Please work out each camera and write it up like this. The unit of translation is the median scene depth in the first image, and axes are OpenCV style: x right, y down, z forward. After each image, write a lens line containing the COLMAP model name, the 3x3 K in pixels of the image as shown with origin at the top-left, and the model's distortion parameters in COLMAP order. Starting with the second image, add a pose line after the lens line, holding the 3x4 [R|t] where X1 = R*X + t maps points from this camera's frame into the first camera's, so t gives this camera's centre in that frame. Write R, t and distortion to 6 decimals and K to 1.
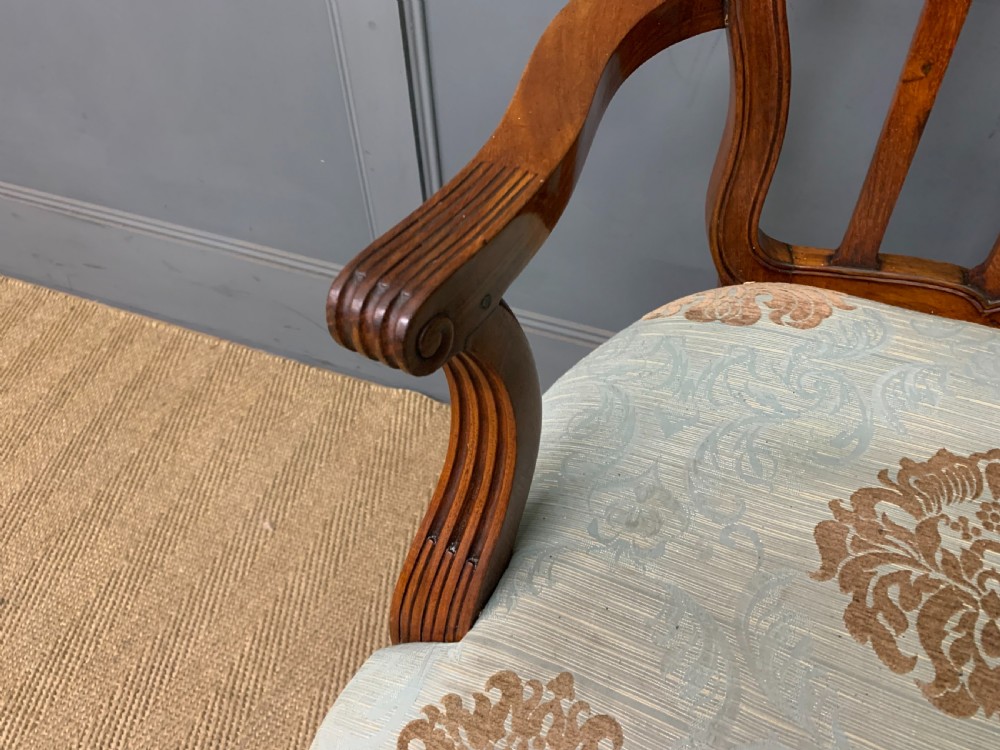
lens RADIAL K [[768.1, 0, 505.7], [0, 768.1, 369.5], [0, 0, 1]] dist [0.012226, 0.008020]
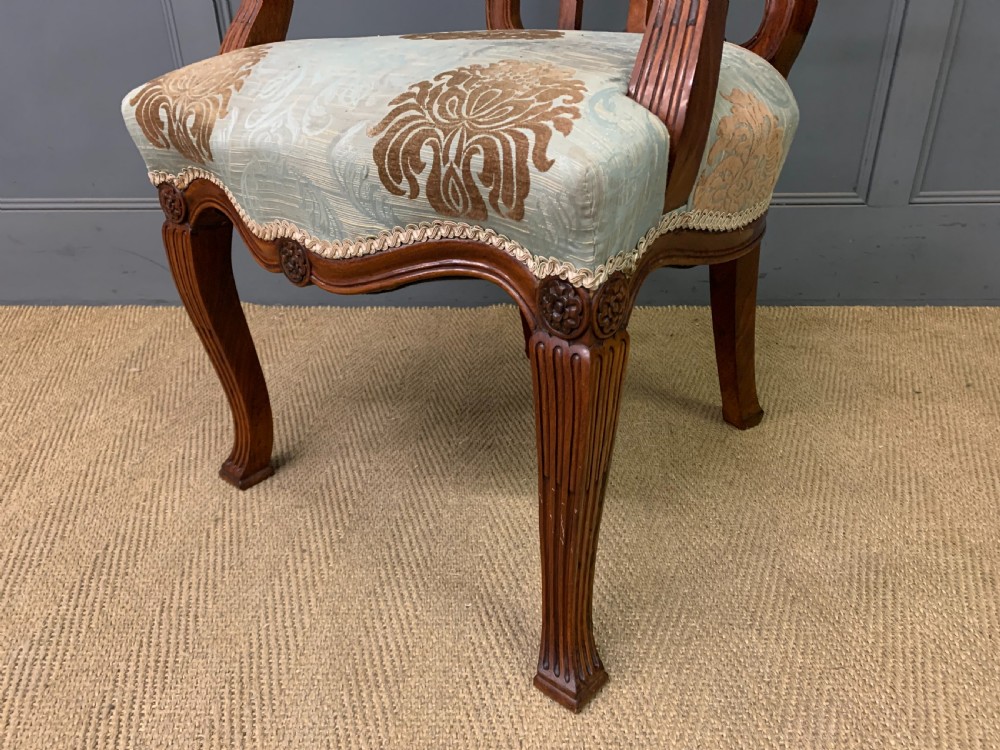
lens RADIAL K [[771.3, 0, 501.7], [0, 771.3, 387.0], [0, 0, 1]] dist [0.013415, -0.010742]
pose [[0.943849, -0.144763, 0.296971, -0.239355], [0.231382, 0.931268, -0.281431, 1.389897], [-0.235819, 0.334342, 0.912472, -0.521895]]
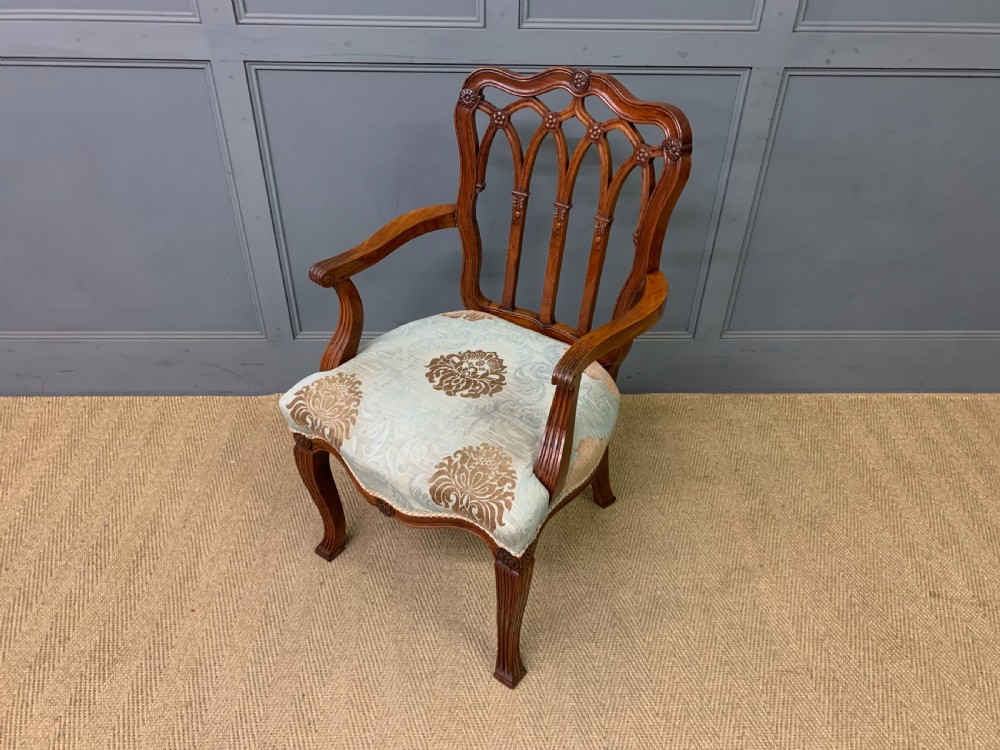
lens RADIAL K [[773.0, 0, 500.0], [0, 773.0, 375.0], [0, 0, 1]] dist [0.002000, 0.010973]
pose [[0.914783, -0.204778, 0.348193, -0.636701], [0.256441, 0.960405, -0.108901, 0.734362], [-0.312106, 0.188912, 0.931076, -2.123578]]
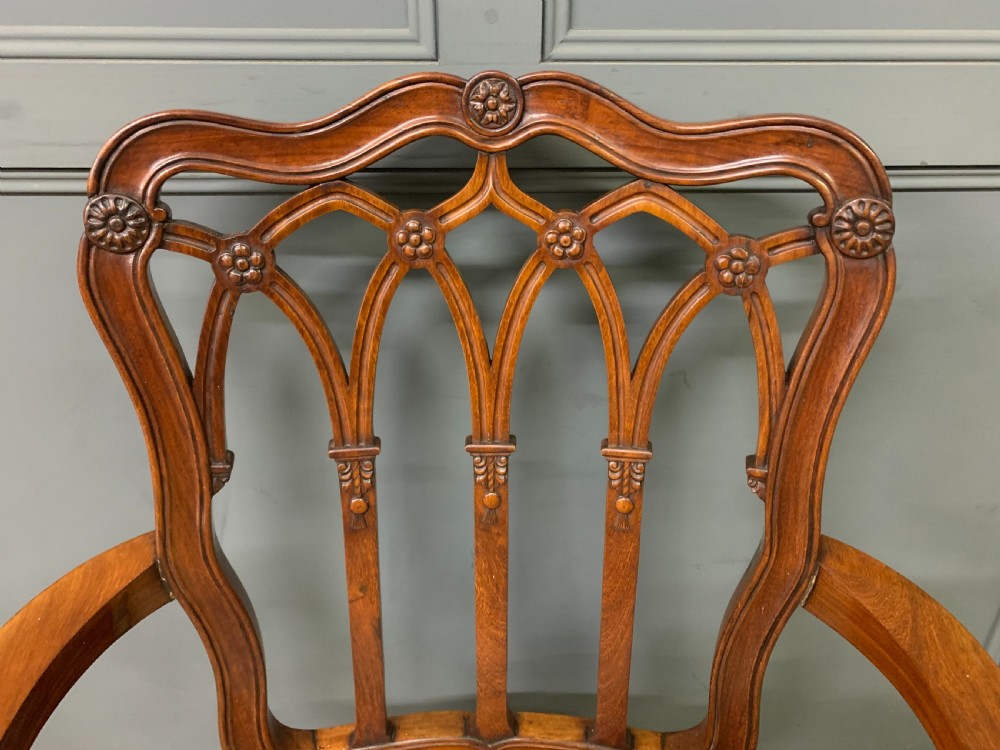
lens RADIAL K [[768.1, 0, 503.6], [0, 768.1, 339.5], [0, 0, 1]] dist [0.032171, -0.099662]
pose [[0.909727, -0.150281, 0.387056, 0.325422], [0.273578, 0.918187, -0.286508, -0.327947], [-0.312333, 0.366534, 0.876414, -0.215701]]
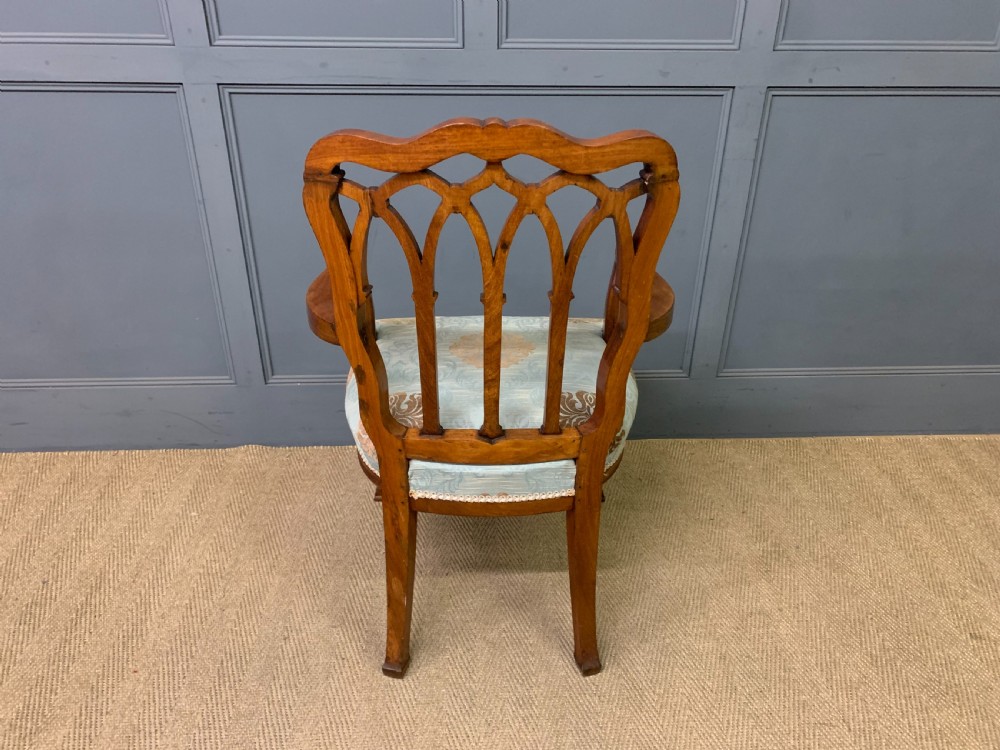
lens RADIAL K [[773.5, 0, 501.7], [0, 773.5, 372.7], [0, 0, 1]] dist [0.003396, 0.008246]
pose [[0.905356, -0.166586, 0.390614, -0.601600], [0.276457, 0.929432, -0.244390, 1.036930], [-0.322337, 0.329248, 0.887521, -1.821029]]
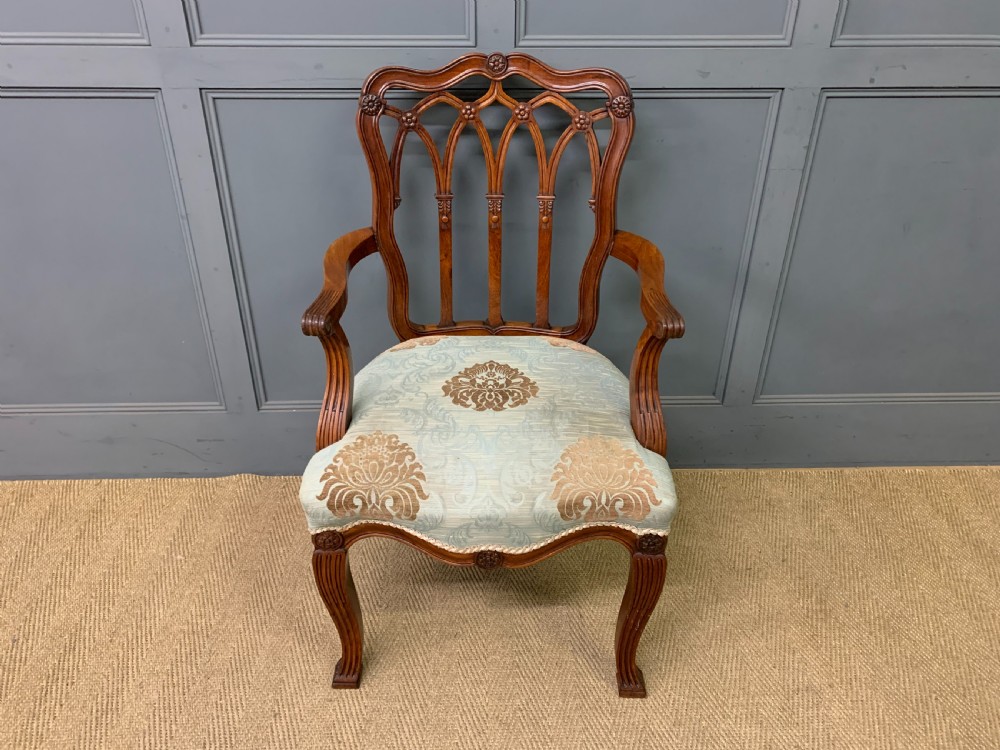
lens RADIAL K [[773.1, 0, 490.7], [0, 773.1, 361.5], [0, 0, 1]] dist [0.004166, 0.007456]
pose [[0.914808, -0.172717, 0.365096, -0.452962], [0.266882, 0.936987, -0.225453, 0.697395], [-0.303151, 0.303684, 0.903258, -1.591499]]
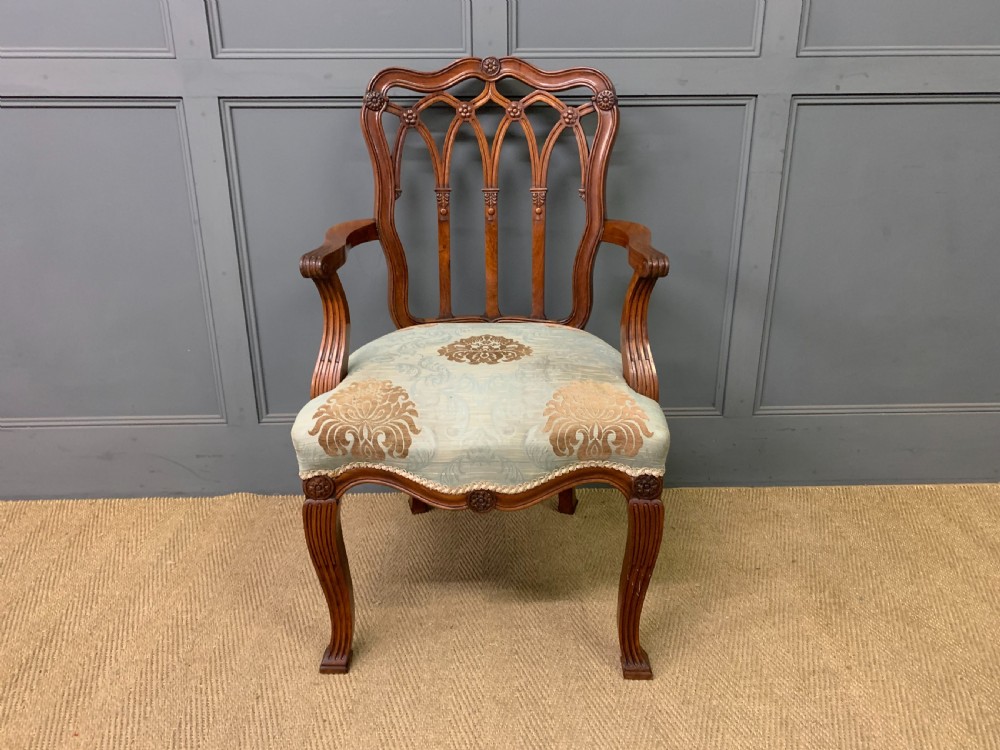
lens RADIAL K [[772.1, 0, 501.6], [0, 772.1, 359.1], [0, 0, 1]] dist [0.010522, -0.001887]
pose [[0.915445, -0.109565, 0.387242, -0.494415], [0.272586, 0.876702, -0.396346, 1.269777], [-0.296070, 0.468390, 0.832438, -1.423401]]
